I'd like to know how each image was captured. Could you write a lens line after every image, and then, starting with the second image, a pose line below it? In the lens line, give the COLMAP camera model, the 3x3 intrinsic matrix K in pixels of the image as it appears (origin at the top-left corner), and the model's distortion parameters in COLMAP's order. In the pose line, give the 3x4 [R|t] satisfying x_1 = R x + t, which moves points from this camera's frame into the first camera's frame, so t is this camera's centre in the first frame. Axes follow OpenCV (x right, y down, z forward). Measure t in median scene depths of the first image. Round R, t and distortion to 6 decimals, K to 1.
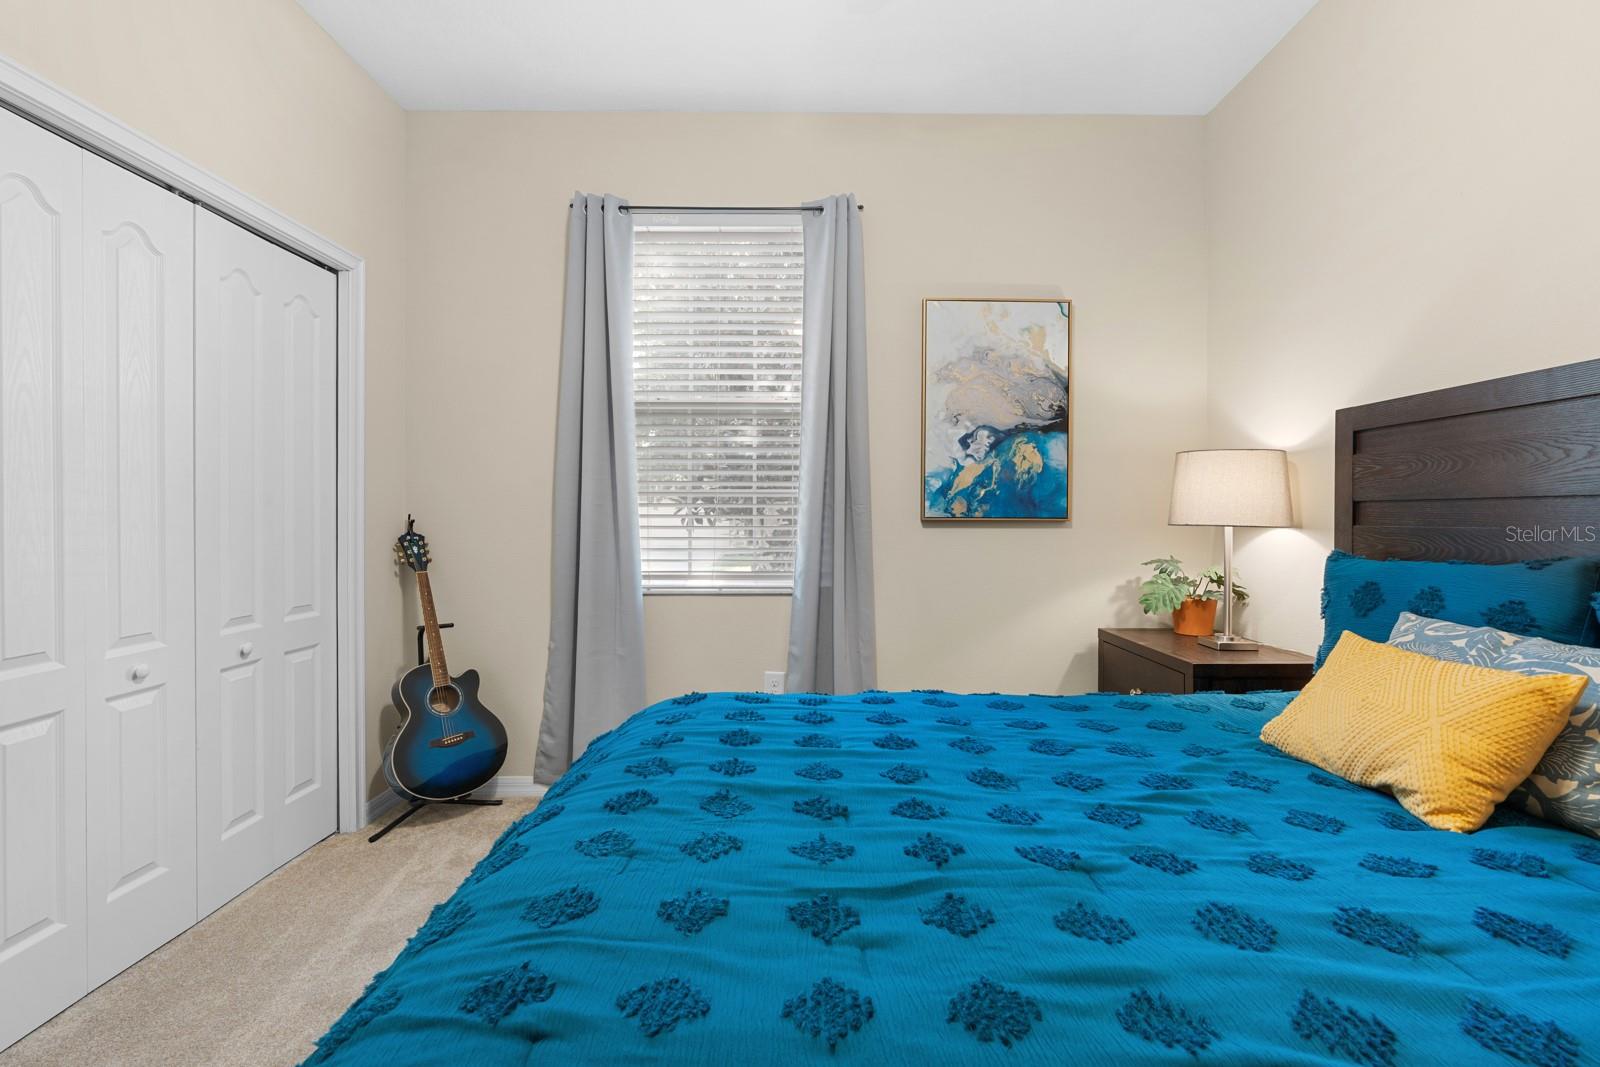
lens RADIAL K [[725.0, 0, 801.8], [0, 725.0, 521.5], [0, 0, 1]] dist [-0.010049, 0.001794]
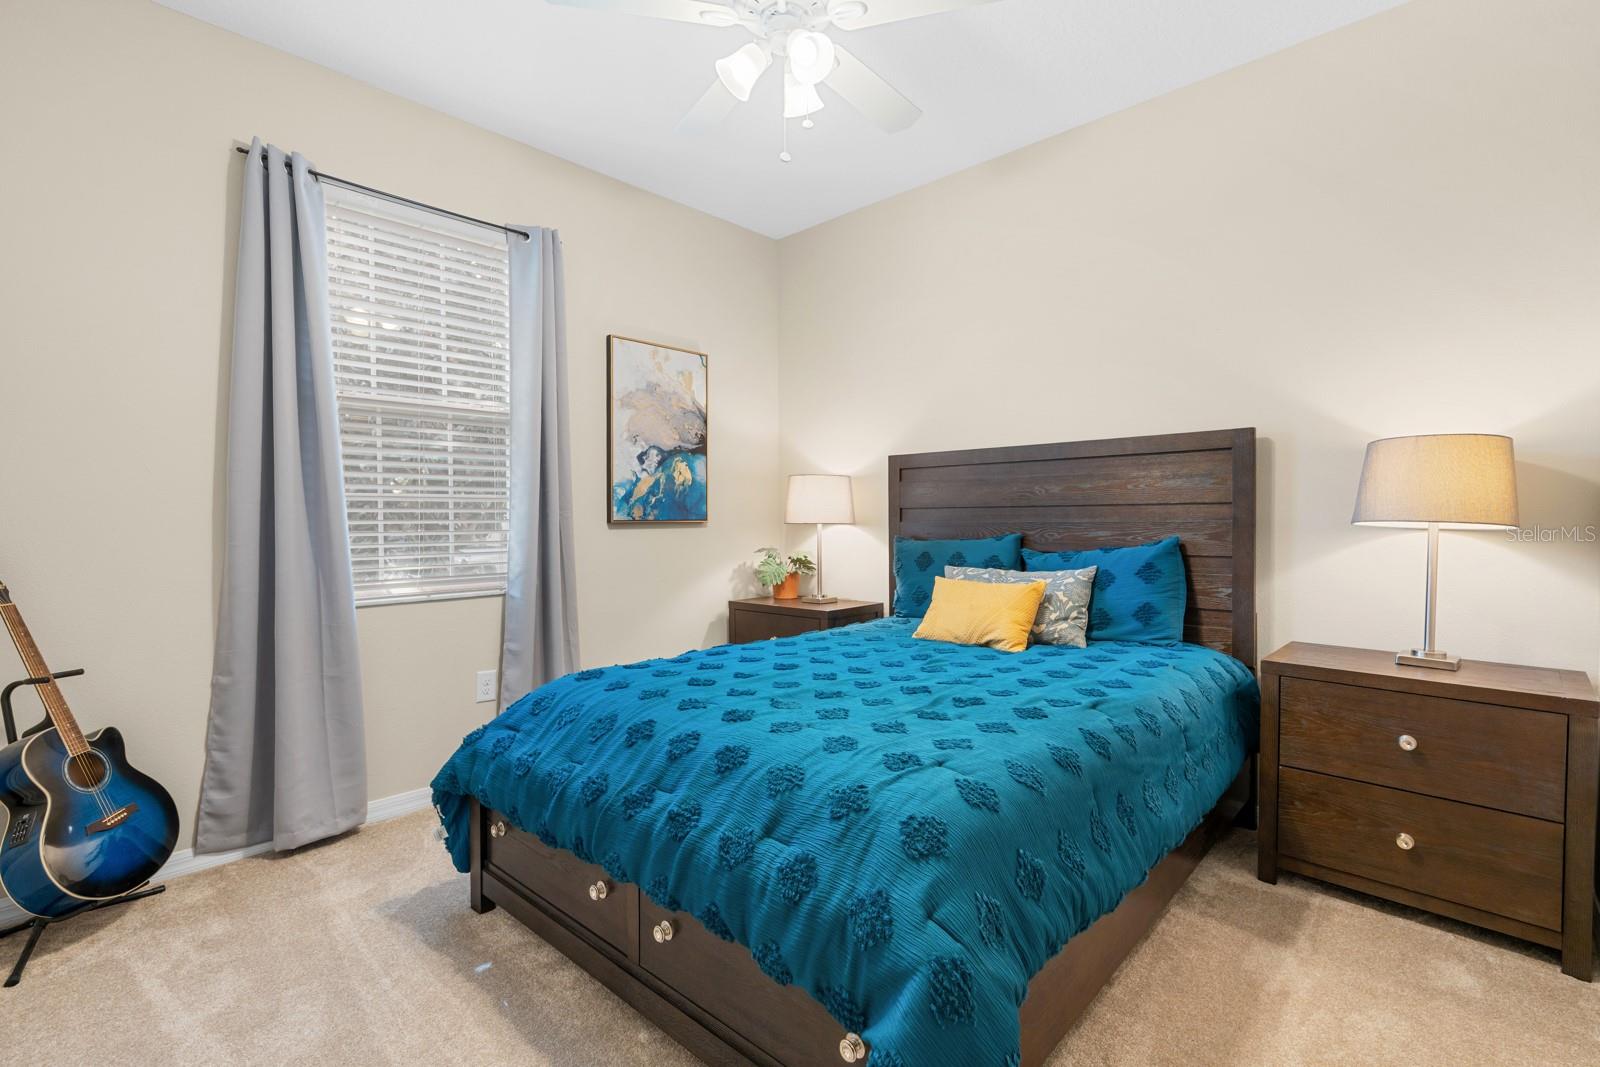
lens RADIAL K [[725.0, 0, 793.8], [0, 725.0, 536.4], [0, 0, 1]] dist [-0.010049, 0.001794]
pose [[0.695275, -0.025389, 0.718295, -0.476788], [0.015308, 0.999672, 0.020517, 0.000656], [-0.718580, -0.003269, 0.695436, -0.034980]]
